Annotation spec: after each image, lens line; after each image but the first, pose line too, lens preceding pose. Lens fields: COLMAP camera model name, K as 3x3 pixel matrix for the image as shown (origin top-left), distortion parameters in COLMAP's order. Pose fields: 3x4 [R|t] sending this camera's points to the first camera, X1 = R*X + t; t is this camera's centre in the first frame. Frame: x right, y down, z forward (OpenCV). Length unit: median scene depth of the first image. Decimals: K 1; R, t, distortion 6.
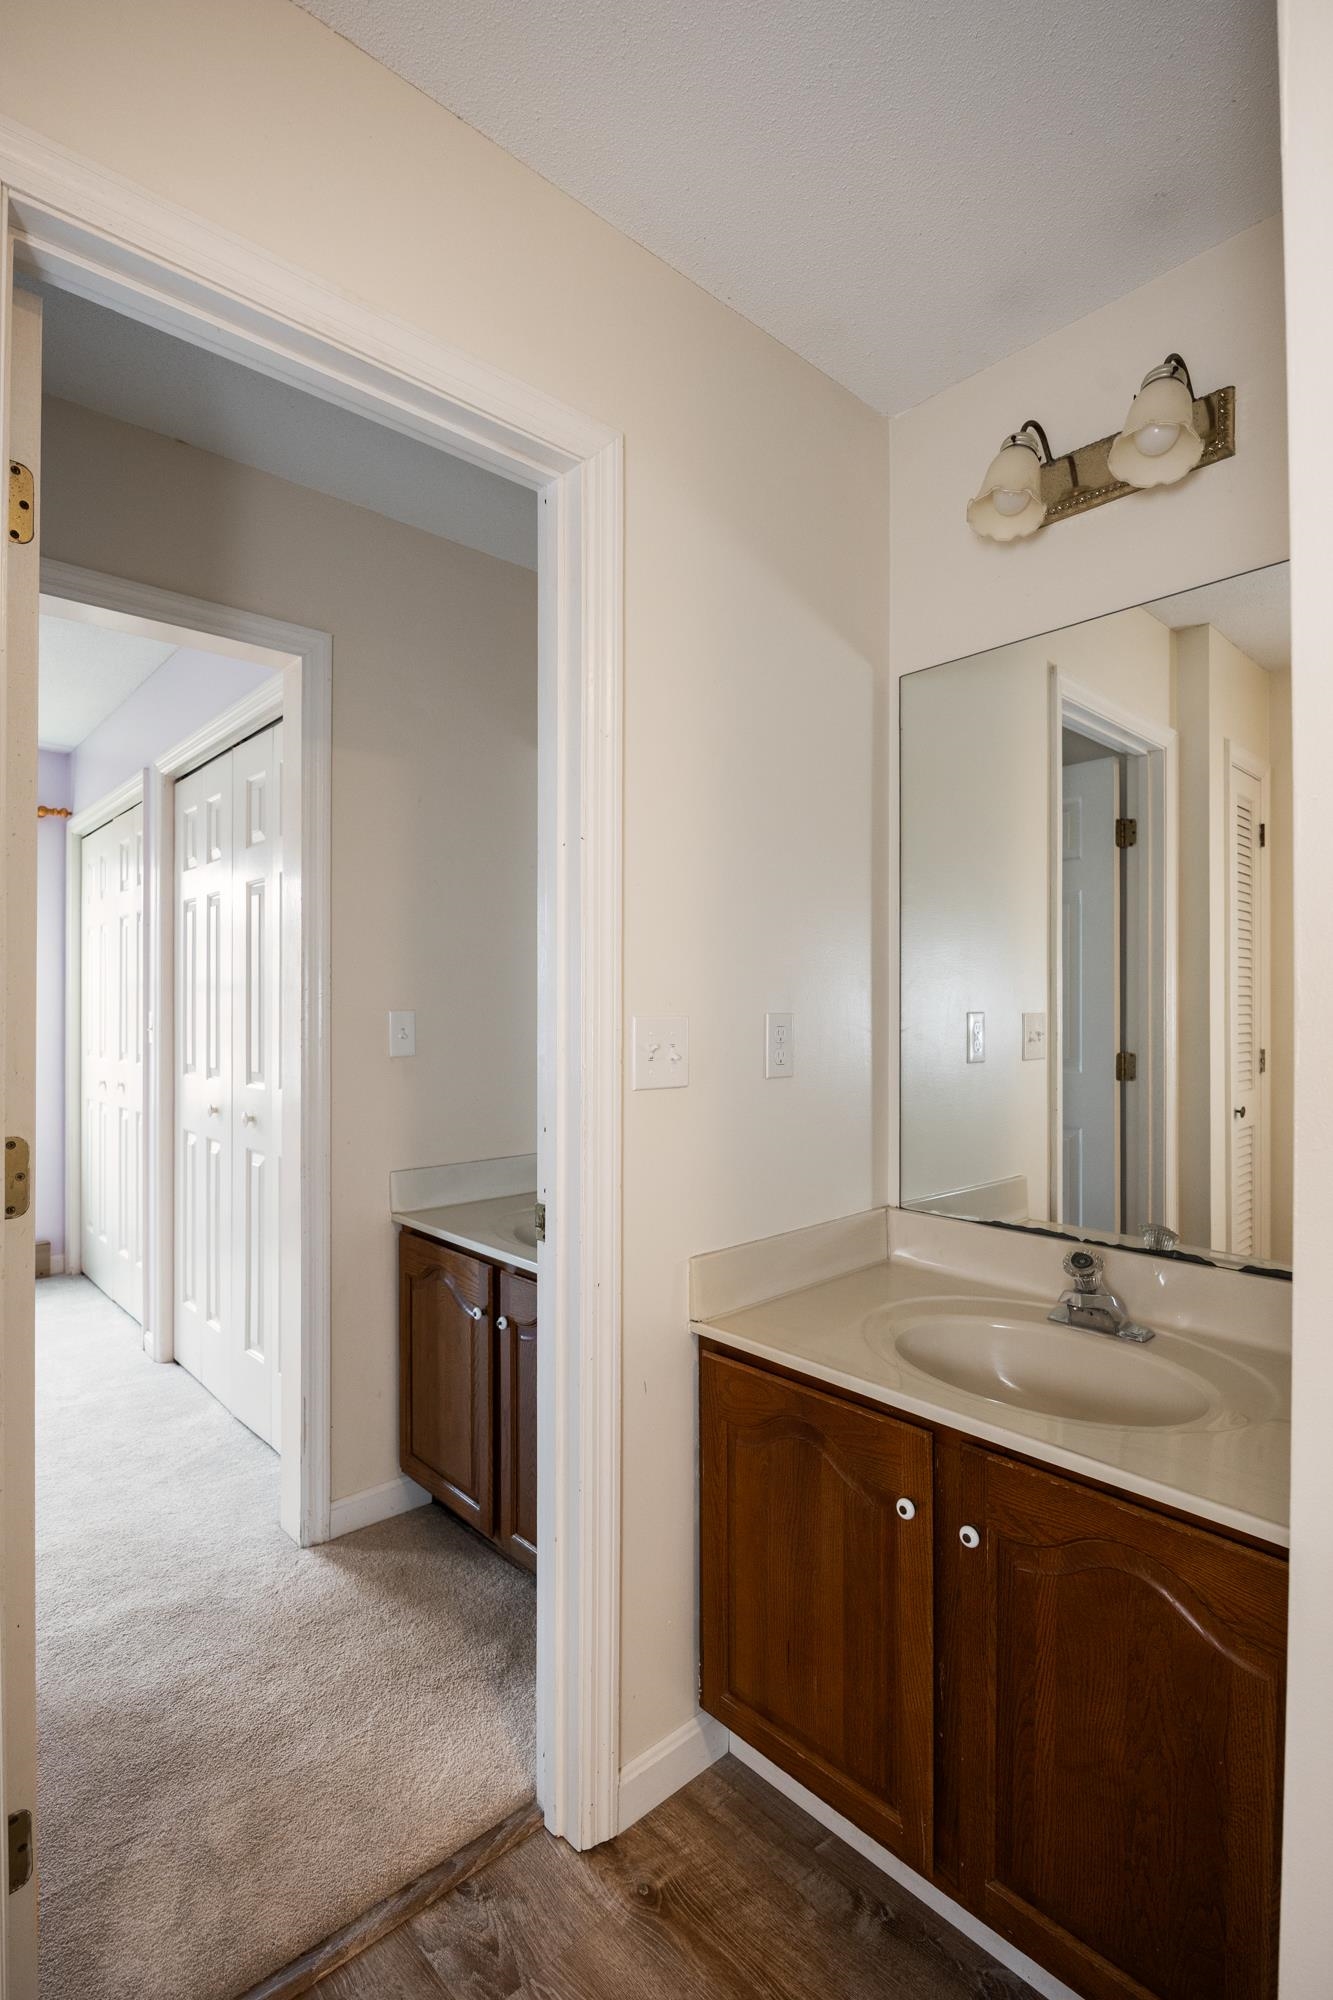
lens RADIAL K [[965.1, 0, 666.5], [0, 965.1, 1000.0], [0, 0, 1]] dist [-0.000185, -0.000369]
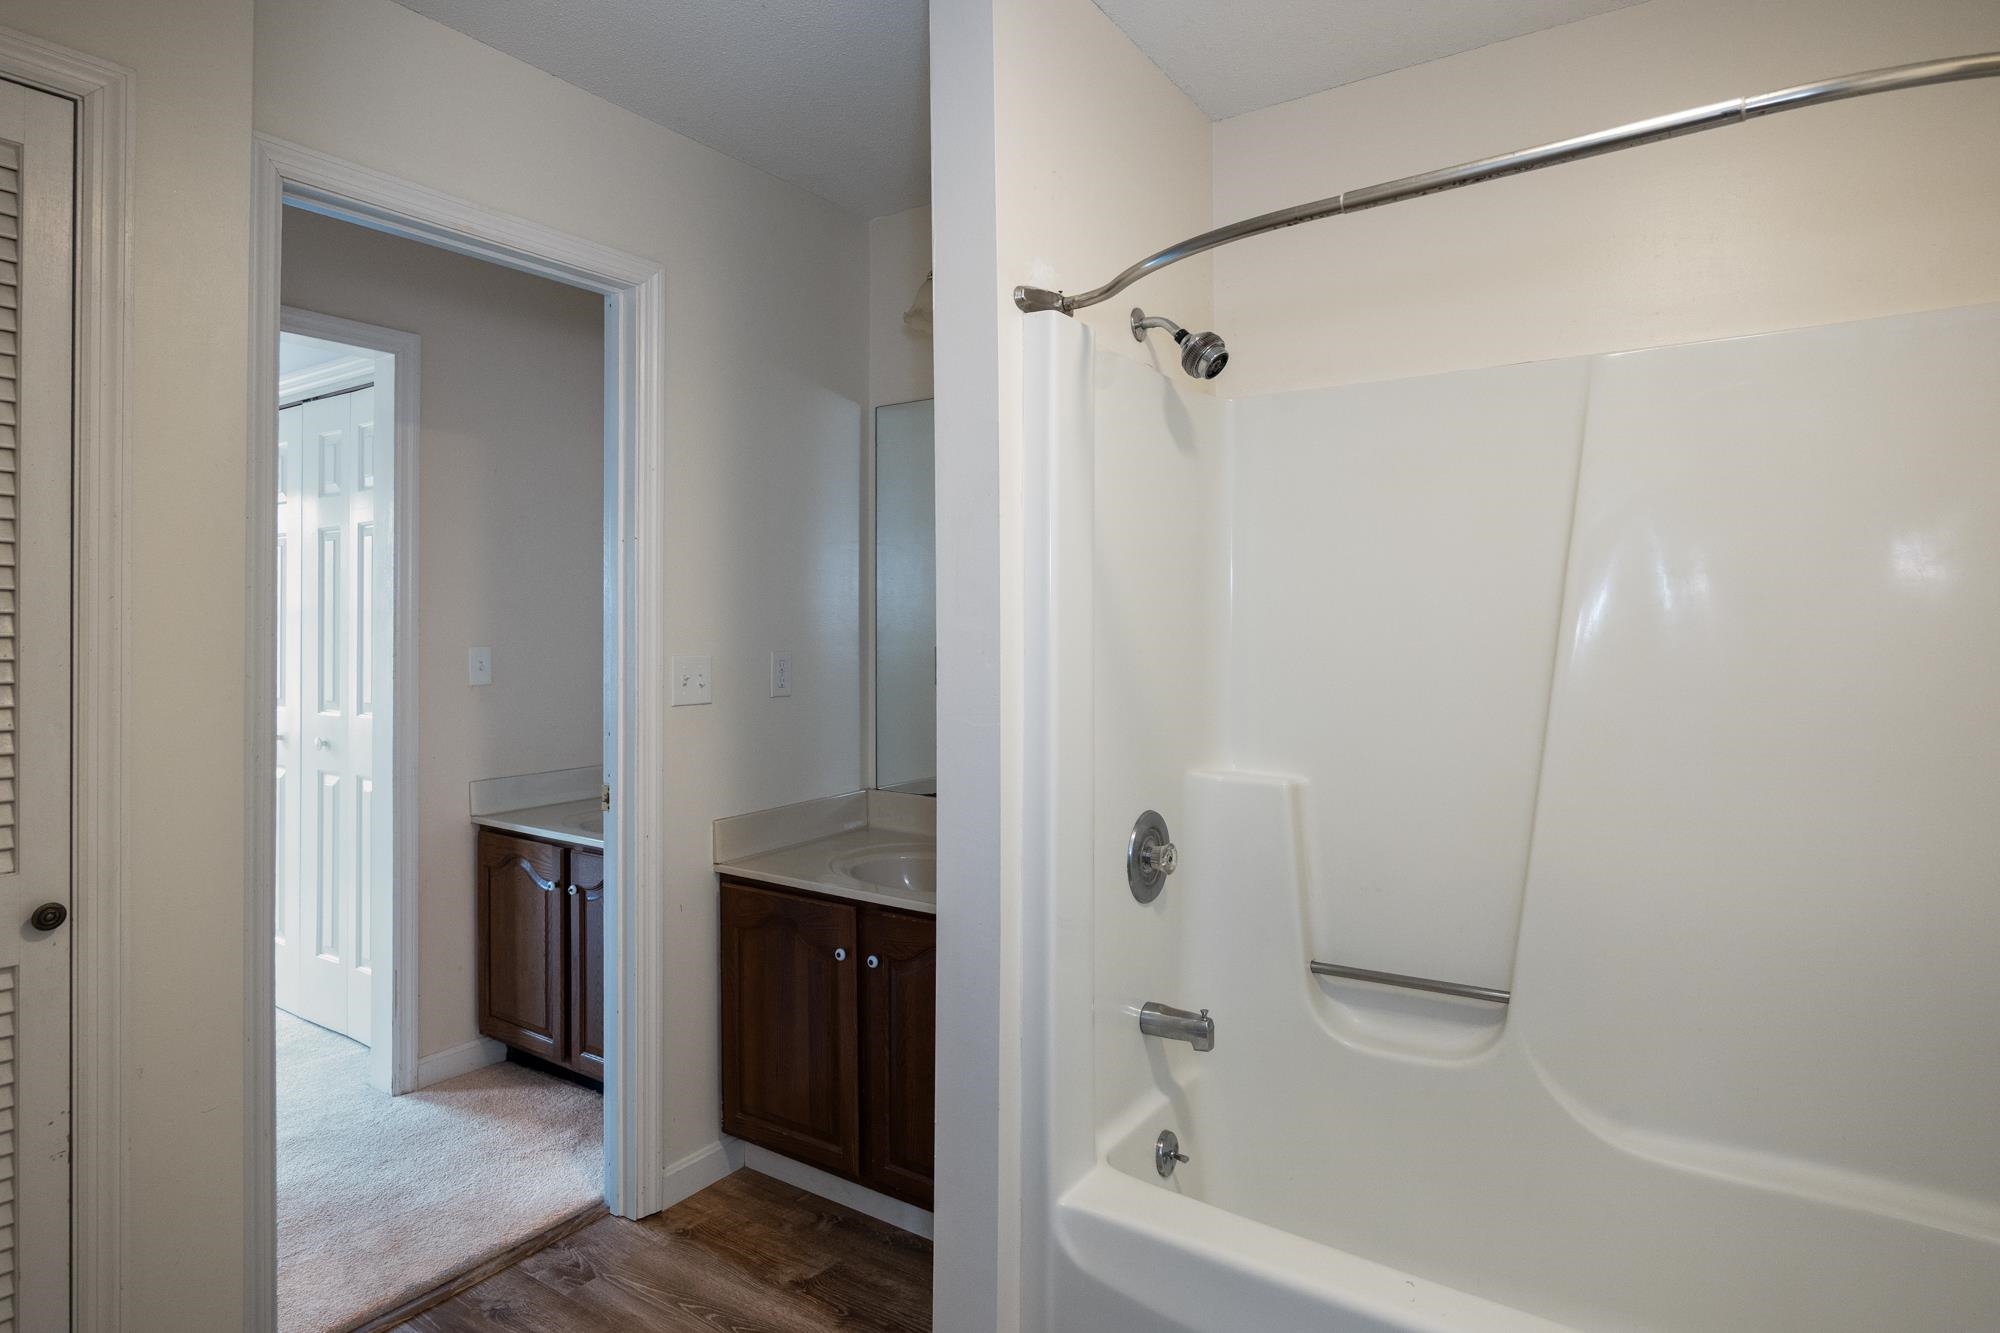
lens RADIAL K [[1070.4, 0, 1000.4], [0, 1070.4, 616.1], [0, 0, 1]] dist [-0.019333, -0.000591]
pose [[0.972326, 0.000983, 0.233624, 0.066615], [-0.000873, 0.999999, -0.000576, -0.039917], [-0.233625, 0.000356, 0.972327, -0.649608]]
